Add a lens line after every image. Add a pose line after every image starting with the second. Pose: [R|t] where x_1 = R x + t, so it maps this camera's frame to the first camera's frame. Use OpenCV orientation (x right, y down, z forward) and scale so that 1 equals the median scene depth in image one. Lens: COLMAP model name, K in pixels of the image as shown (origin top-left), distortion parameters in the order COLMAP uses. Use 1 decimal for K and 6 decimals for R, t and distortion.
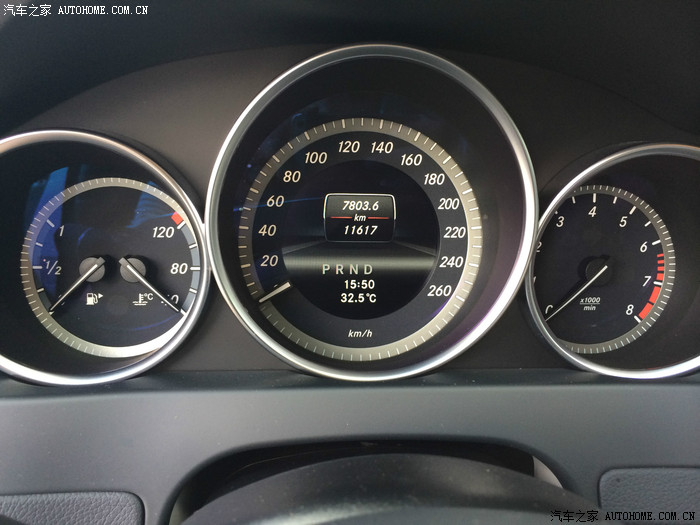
lens RADIAL K [[599.7, 0, 350.4], [0, 599.7, 259.3], [0, 0, 1]] dist [0.083170, -0.119613]
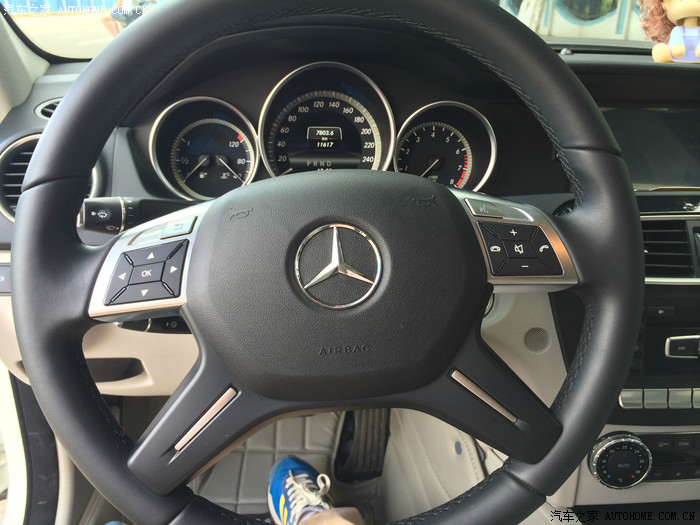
lens RADIAL K [[599.7, 0, 350.4], [0, 599.7, 259.3], [0, 0, 1]] dist [0.083170, -0.119613]
pose [[0.999558, -0.013136, 0.026660, 0.045999], [0.011928, 0.998918, 0.044961, 0.268004], [-0.027221, -0.044623, 0.998633, -1.165373]]
